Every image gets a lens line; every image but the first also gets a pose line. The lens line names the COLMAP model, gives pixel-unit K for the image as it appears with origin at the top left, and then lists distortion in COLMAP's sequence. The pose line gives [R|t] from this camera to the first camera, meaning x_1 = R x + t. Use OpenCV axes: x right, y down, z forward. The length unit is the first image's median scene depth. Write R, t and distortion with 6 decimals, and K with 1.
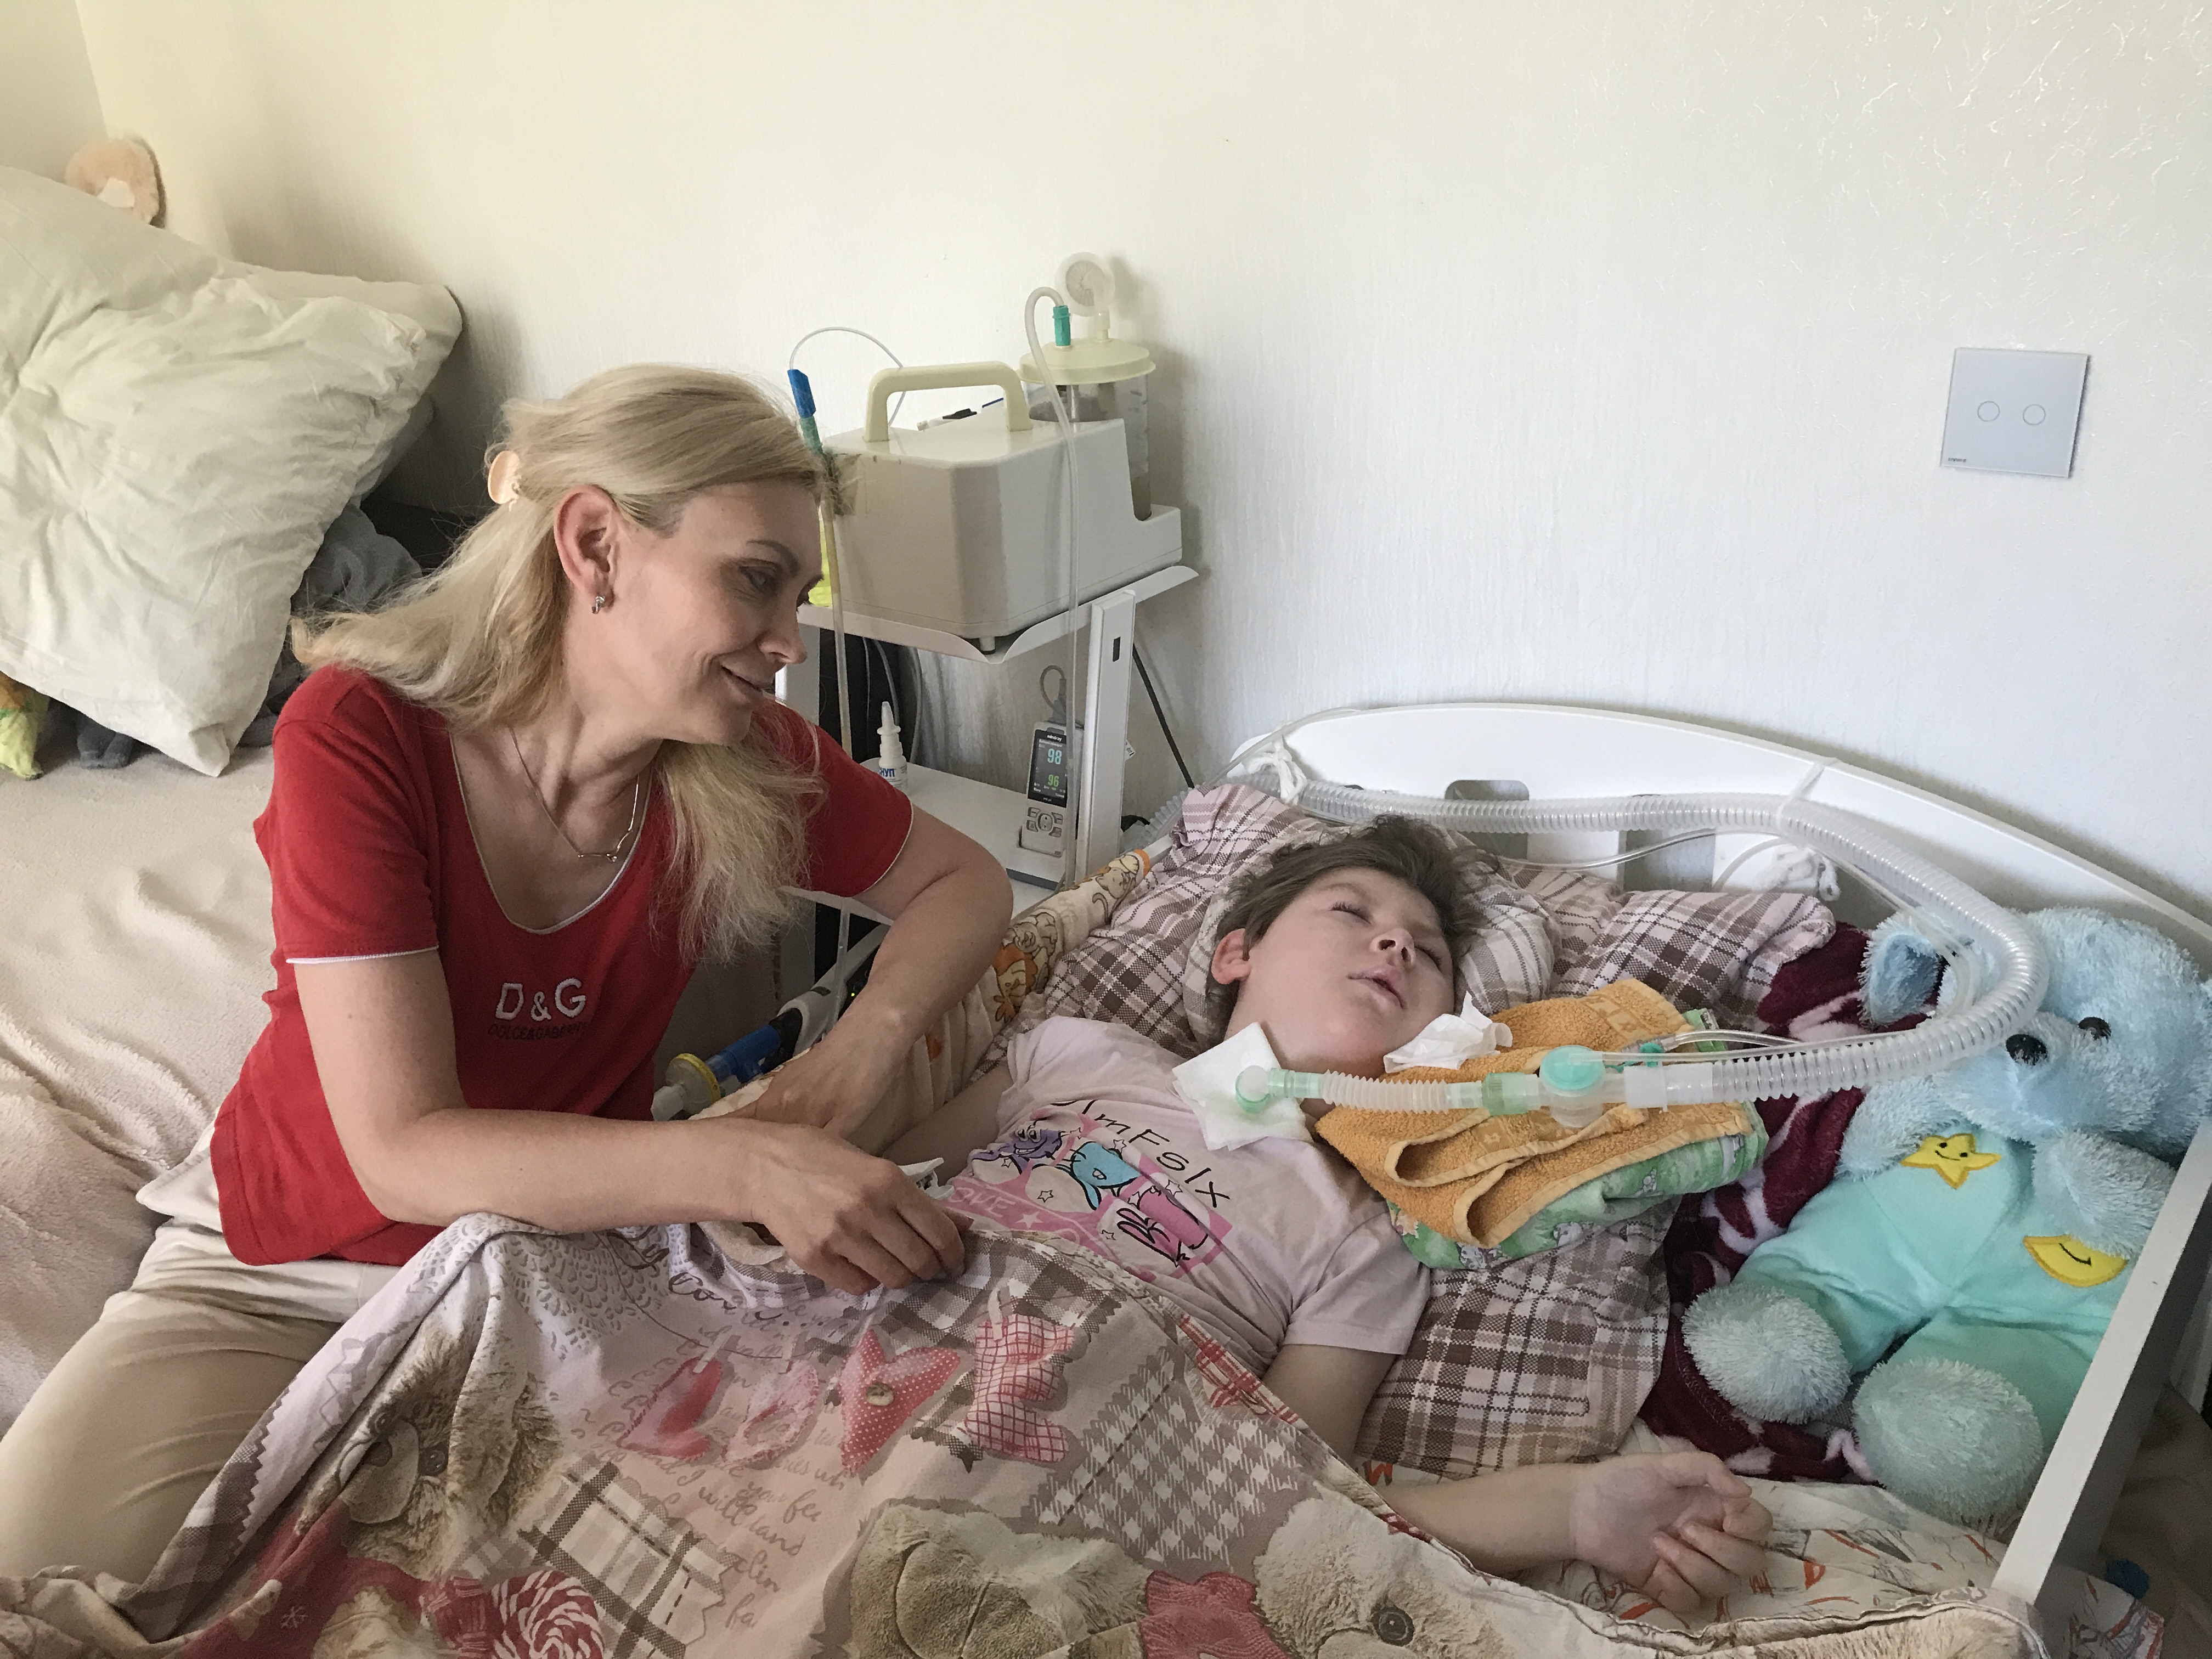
lens RADIAL K [[1796.0, 0, 1108.4], [0, 1796.0, 833.0], [0, 0, 1]] dist [0.010668, -0.000839]
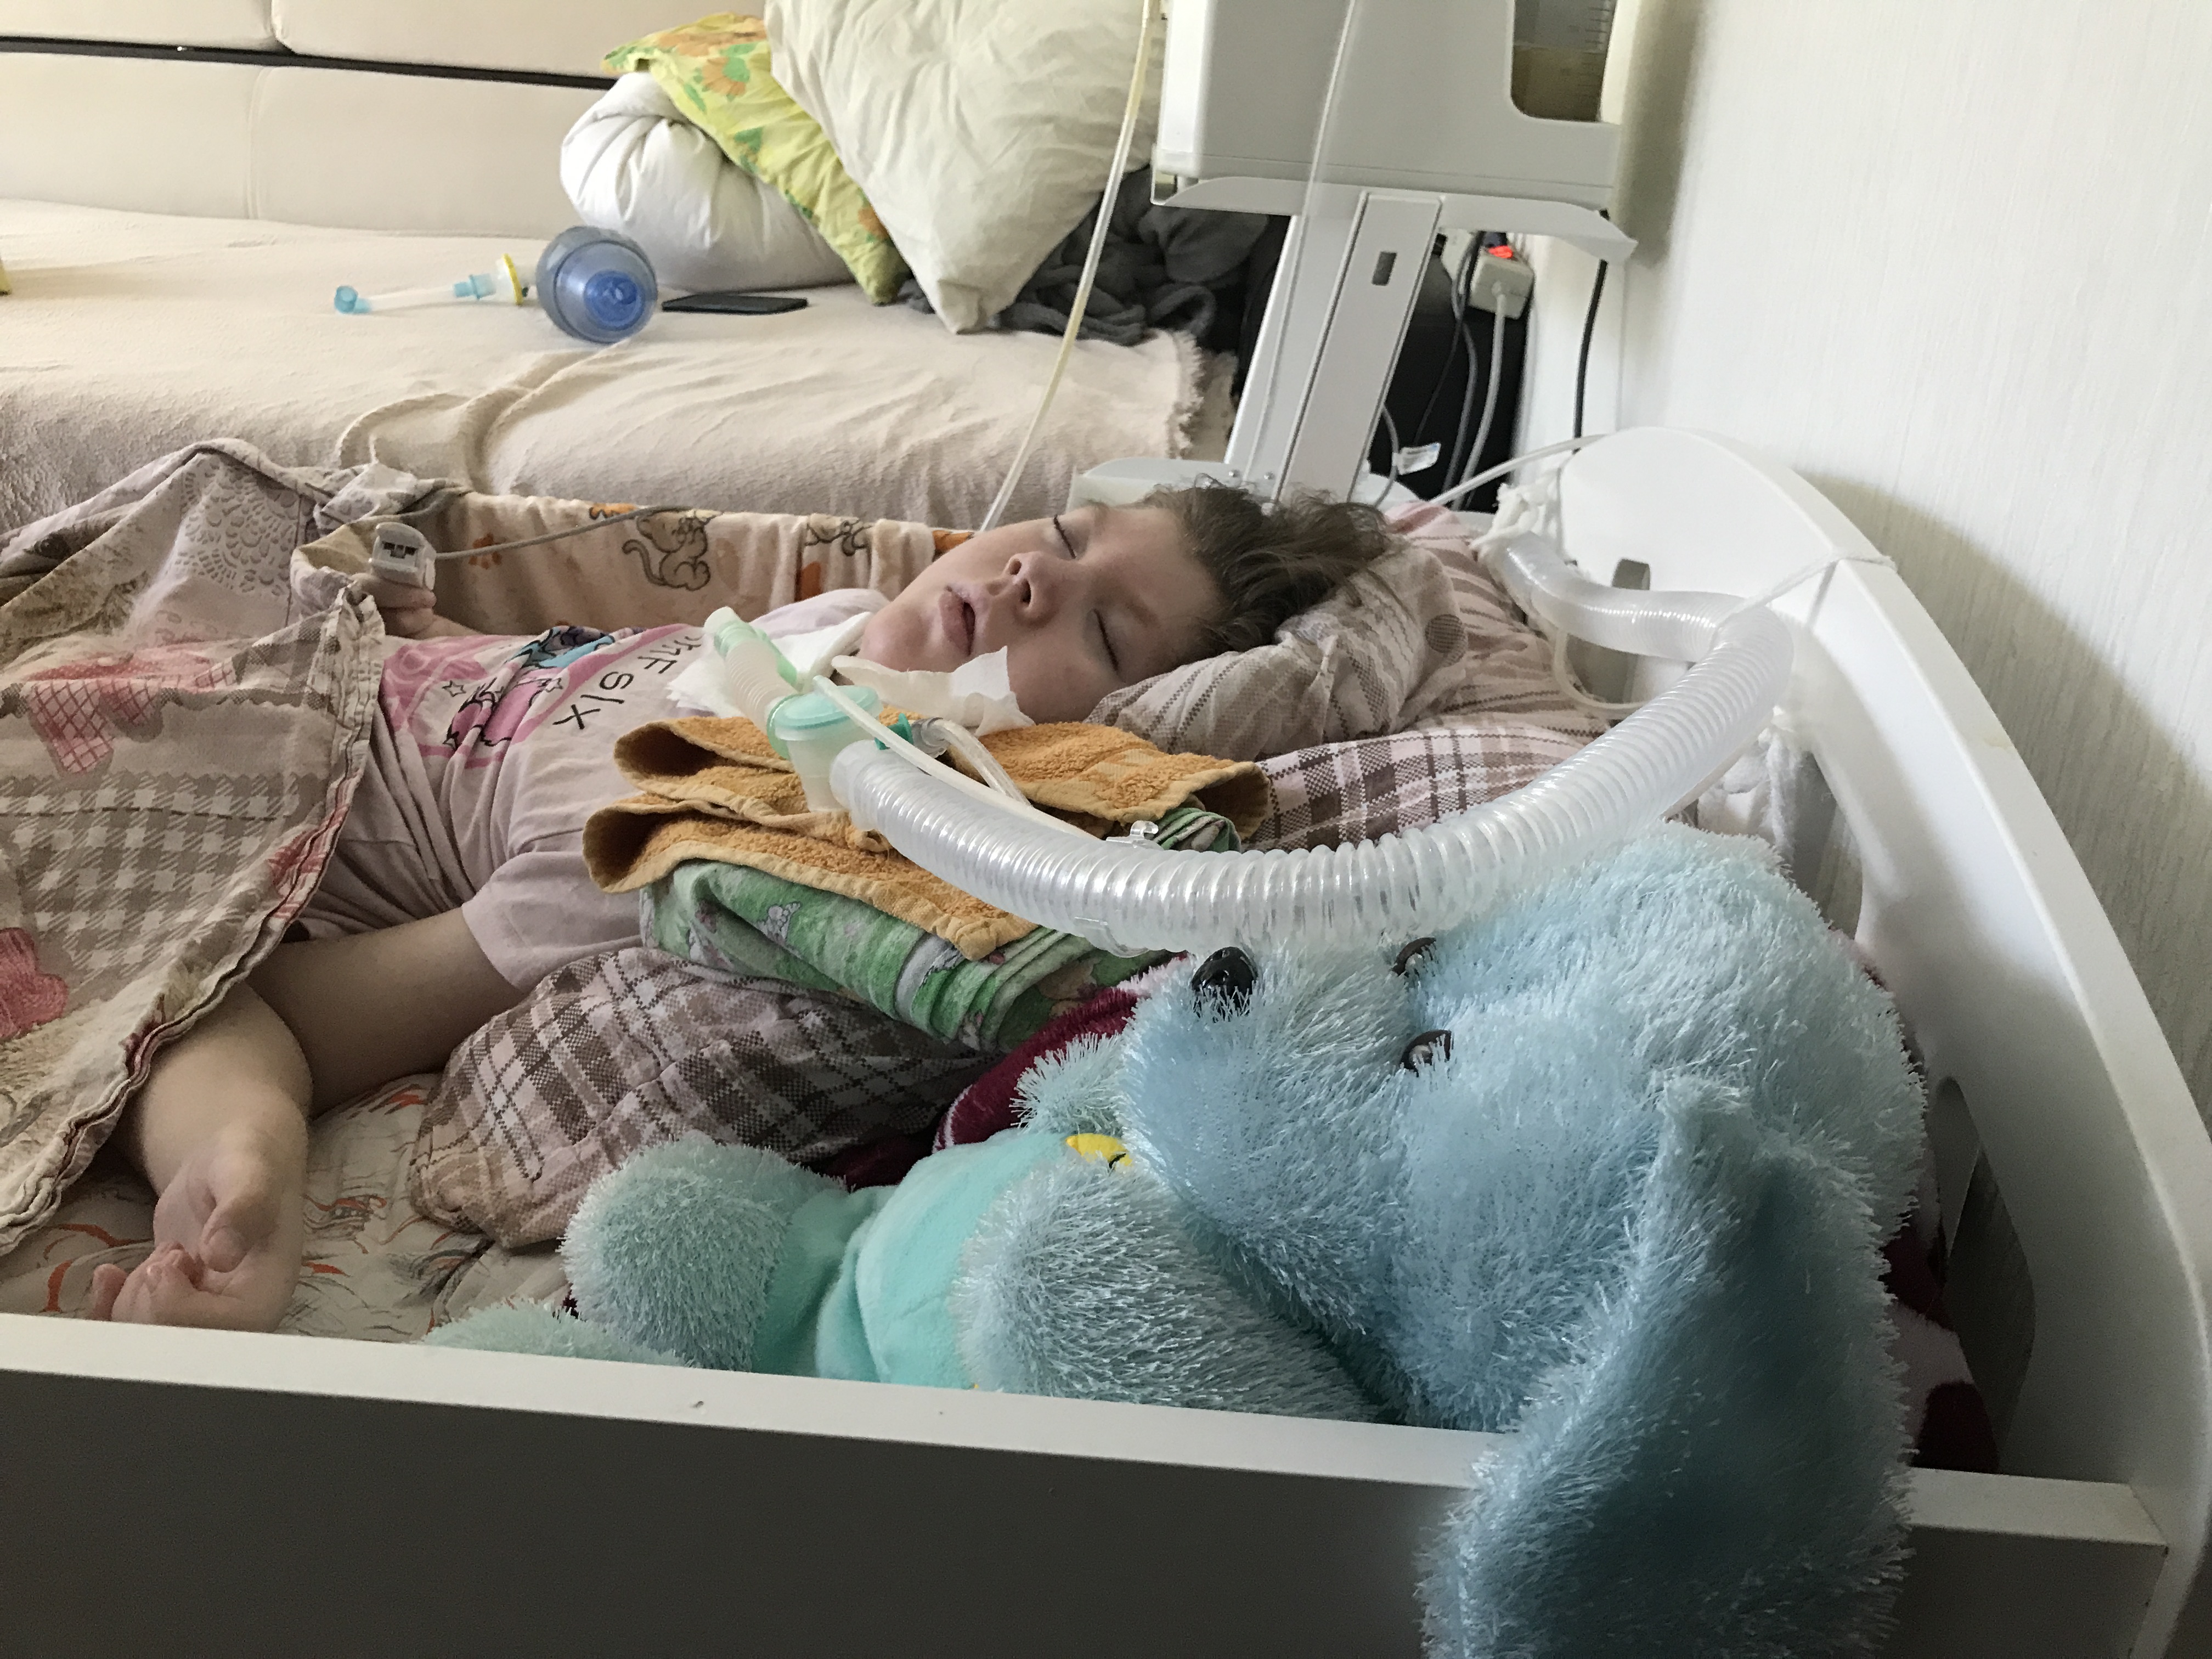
lens RADIAL K [[1796.0, 0, 1108.3], [0, 1796.0, 825.7], [0, 0, 1]] dist [0.010668, -0.000839]
pose [[0.584189, 0.401212, -0.705515, 0.737844], [-0.418458, 0.893718, 0.161742, 0.033635], [0.695425, 0.200741, 0.689991, 0.670663]]
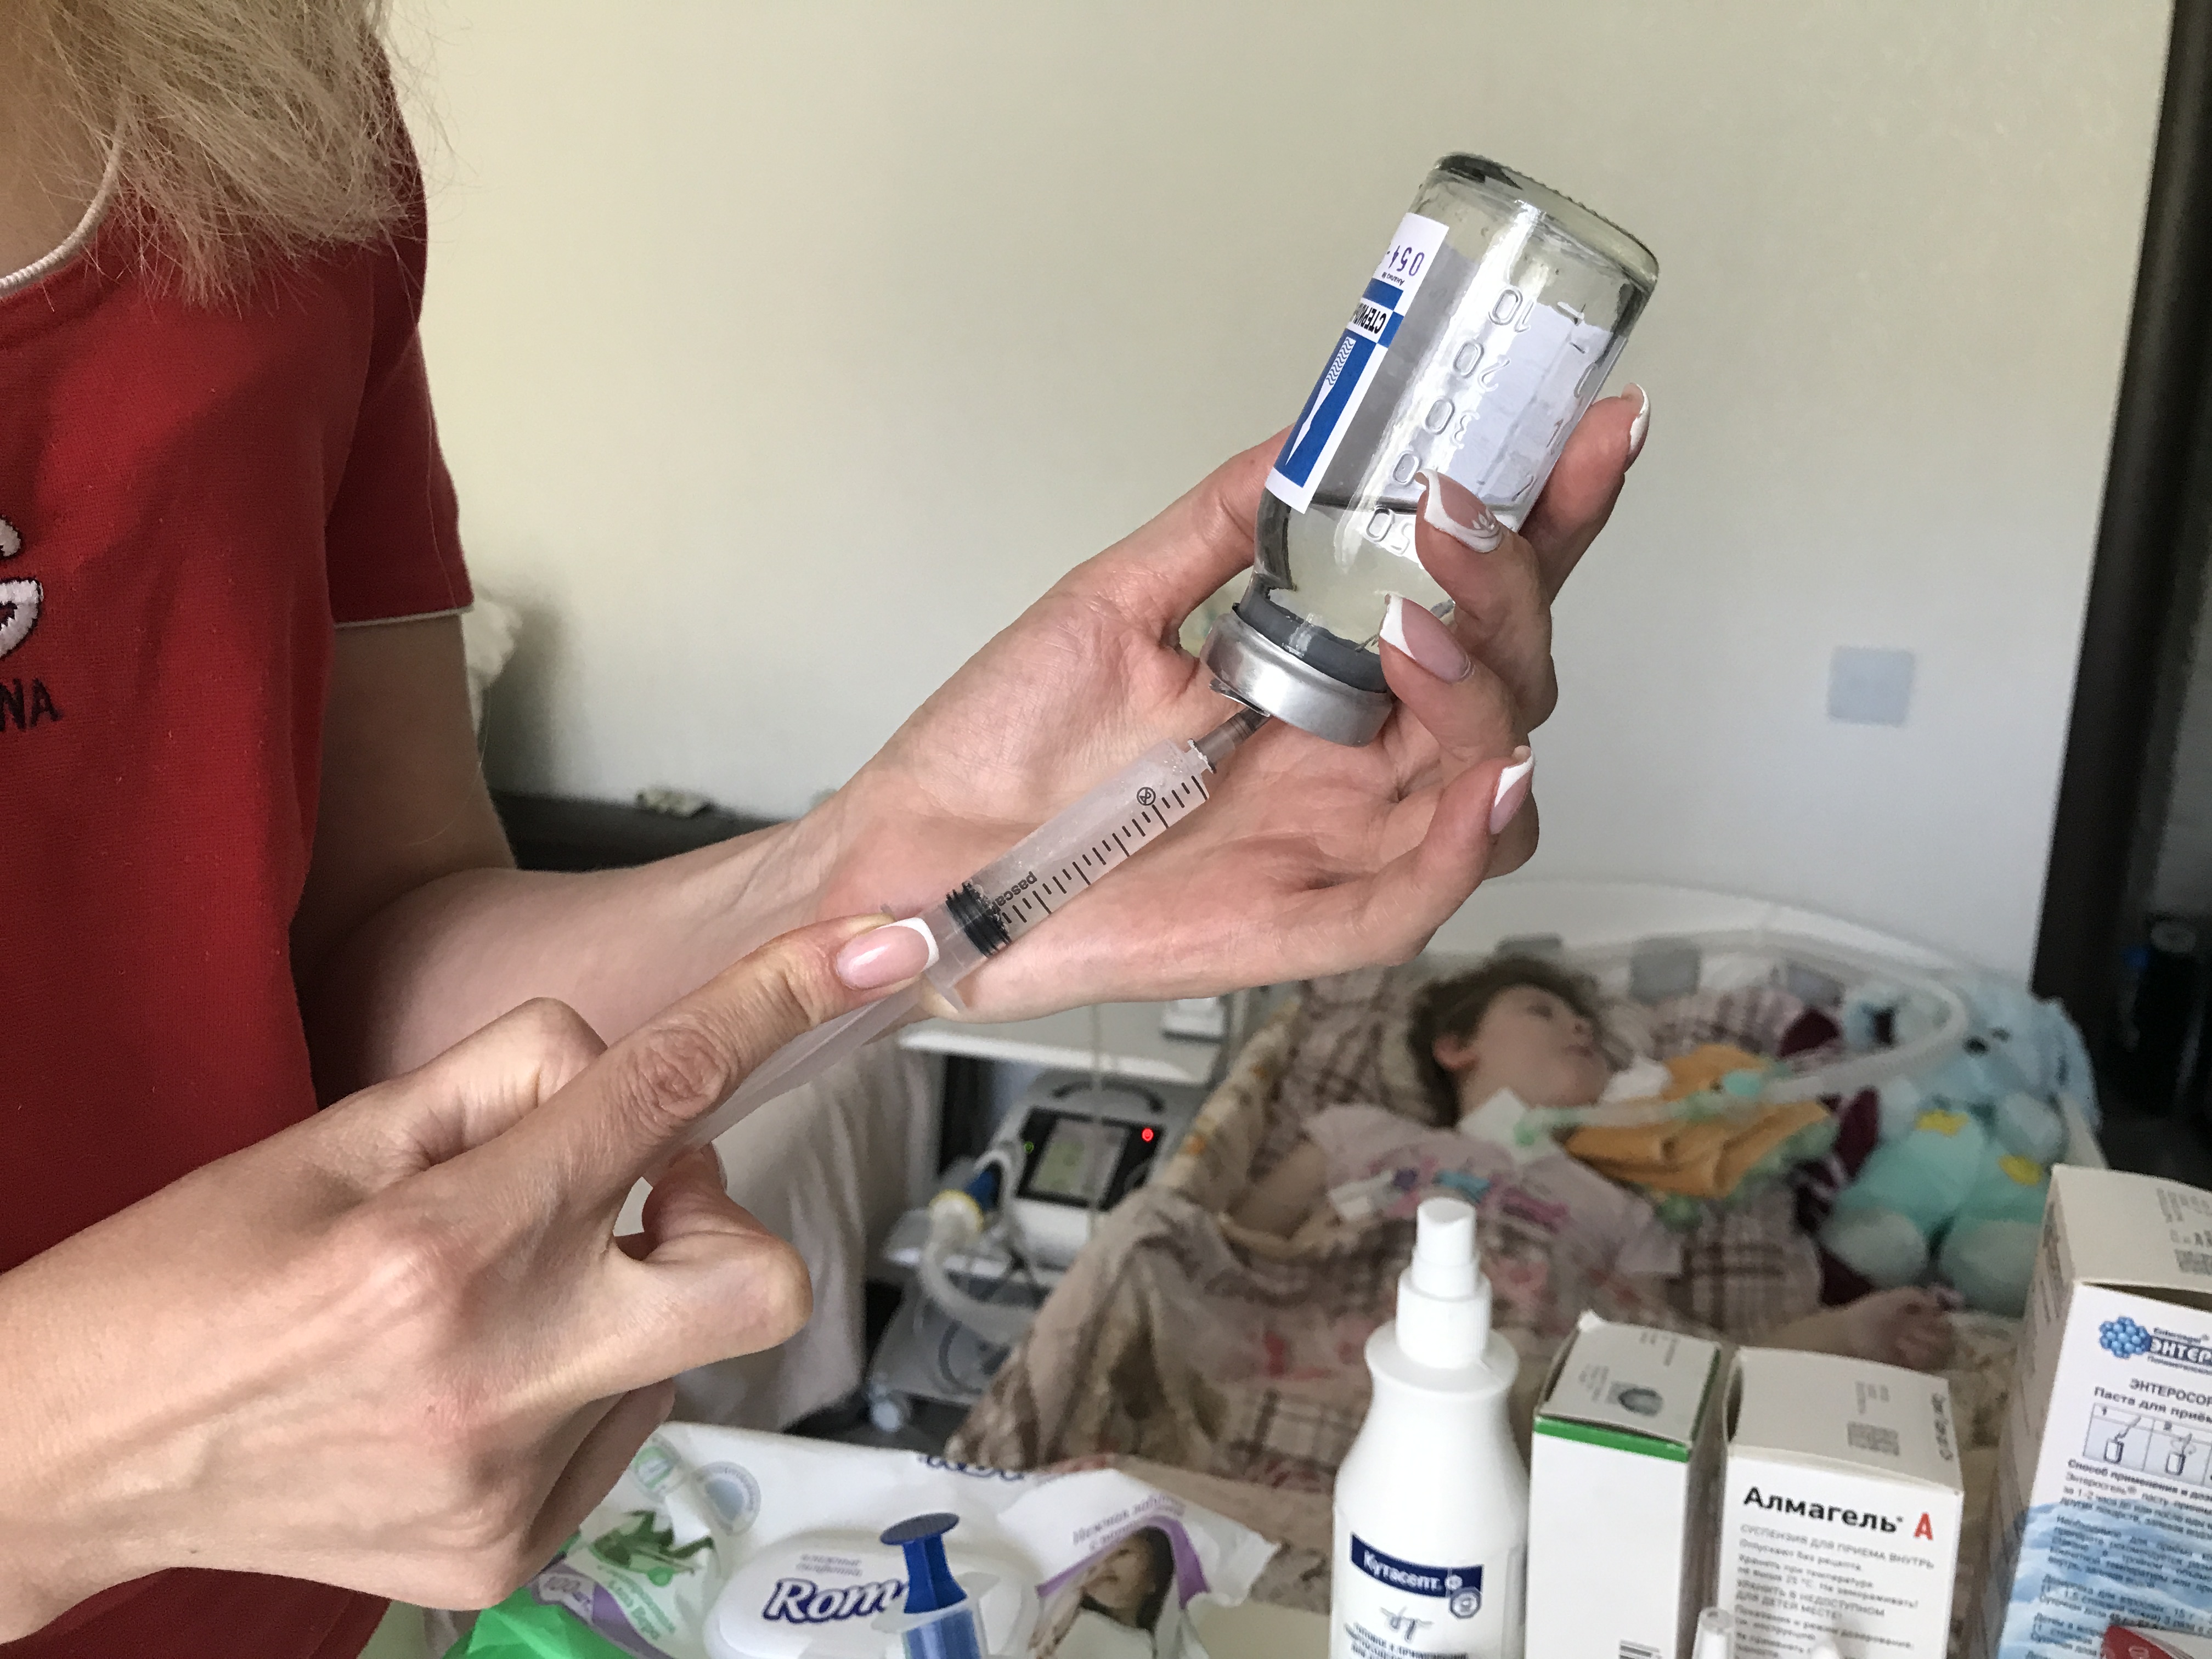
lens RADIAL K [[1796.0, 0, 1106.3], [0, 1796.0, 828.2], [0, 0, 1]] dist [0.010668, -0.000839]
pose [[0.938991, -0.017221, 0.343510, -0.796009], [0.078750, 0.982979, -0.165986, 0.128588], [-0.334804, 0.182911, 0.924364, -0.308243]]
